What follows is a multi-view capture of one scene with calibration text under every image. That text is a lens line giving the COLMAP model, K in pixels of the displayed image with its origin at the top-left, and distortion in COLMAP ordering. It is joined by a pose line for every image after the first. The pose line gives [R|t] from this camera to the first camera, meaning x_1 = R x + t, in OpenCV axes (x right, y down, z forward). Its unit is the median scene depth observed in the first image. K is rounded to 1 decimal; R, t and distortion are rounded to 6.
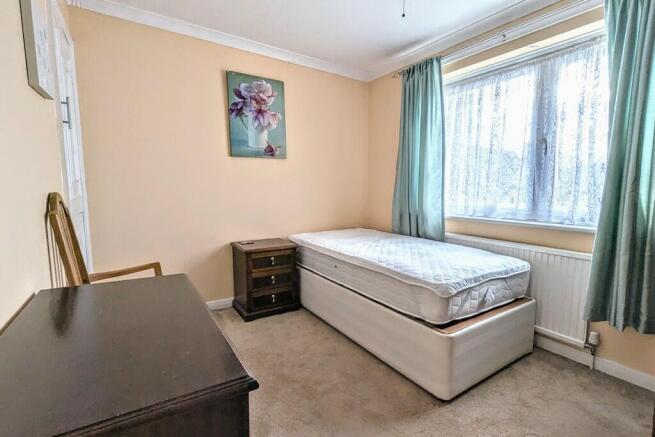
lens RADIAL K [[309.6, 0, 327.8], [0, 309.6, 221.8], [0, 0, 1]] dist [0.002679, -0.000195]
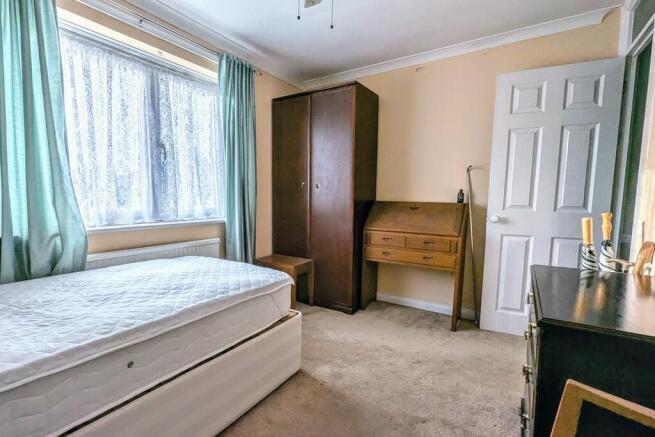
lens RADIAL K [[309.6, 0, 327.0], [0, 309.6, 218.2], [0, 0, 1]] dist [0.002679, -0.000195]
pose [[-0.426815, -0.091616, 0.899686, -0.492001], [0.080326, 0.987082, 0.138623, -0.108584], [-0.900765, 0.131434, -0.413942, 0.892708]]
